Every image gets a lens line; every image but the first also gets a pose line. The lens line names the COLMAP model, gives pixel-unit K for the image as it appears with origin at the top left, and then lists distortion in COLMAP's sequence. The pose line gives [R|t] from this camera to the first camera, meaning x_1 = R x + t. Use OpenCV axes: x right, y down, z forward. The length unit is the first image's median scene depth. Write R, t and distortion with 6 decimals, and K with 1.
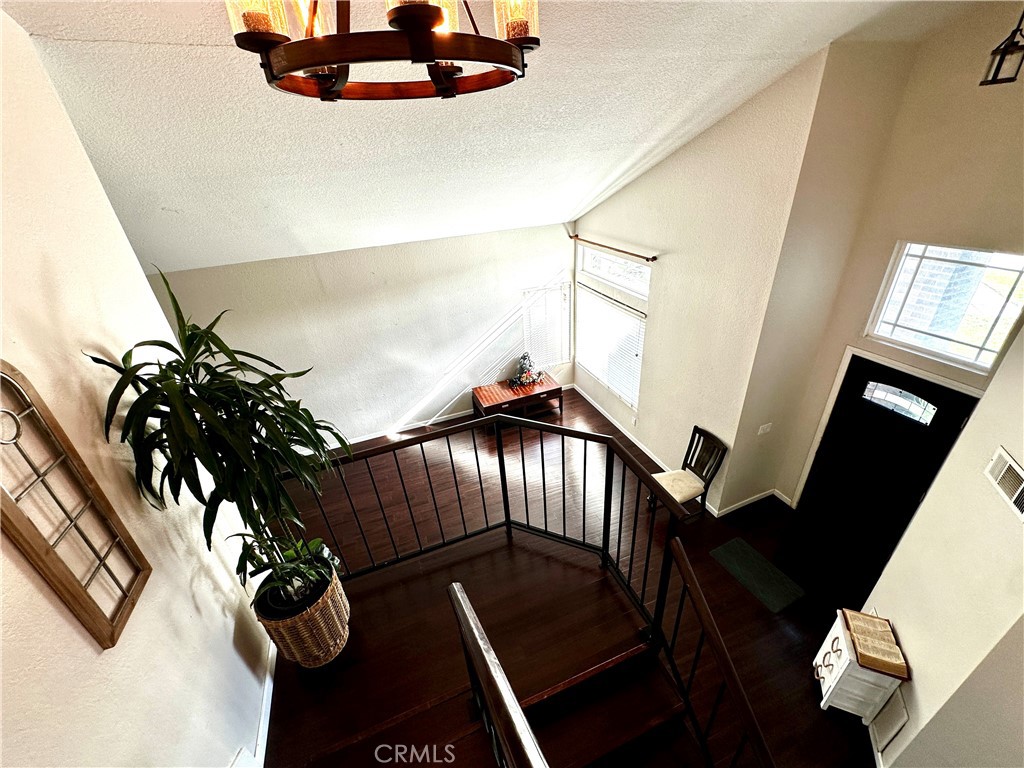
lens RADIAL K [[413.2, 0, 511.2], [0, 413.2, 384.6], [0, 0, 1]] dist [-0.000788, -0.000272]
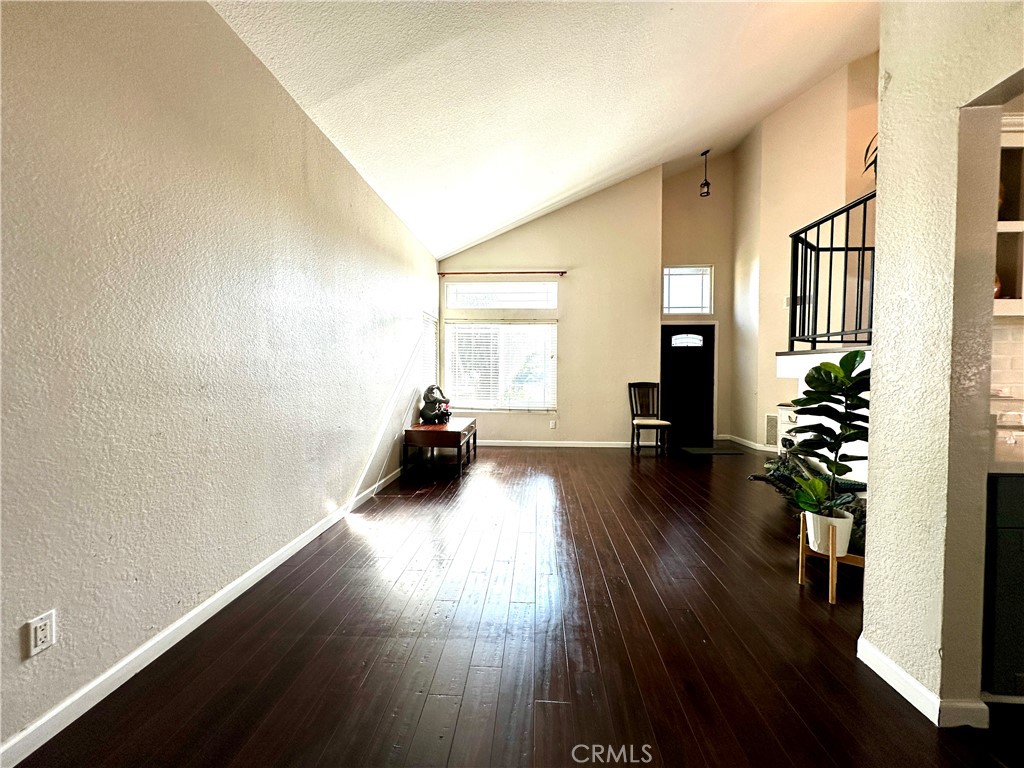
lens RADIAL K [[413.2, 0, 511.2], [0, 413.2, 384.6], [0, 0, 1]] dist [-0.000788, -0.000272]
pose [[0.413770, 0.031819, 0.909825, -1.143963], [0.407809, 0.887032, -0.216485, 0.294056], [-0.813933, 0.460610, 0.354051, 1.014628]]
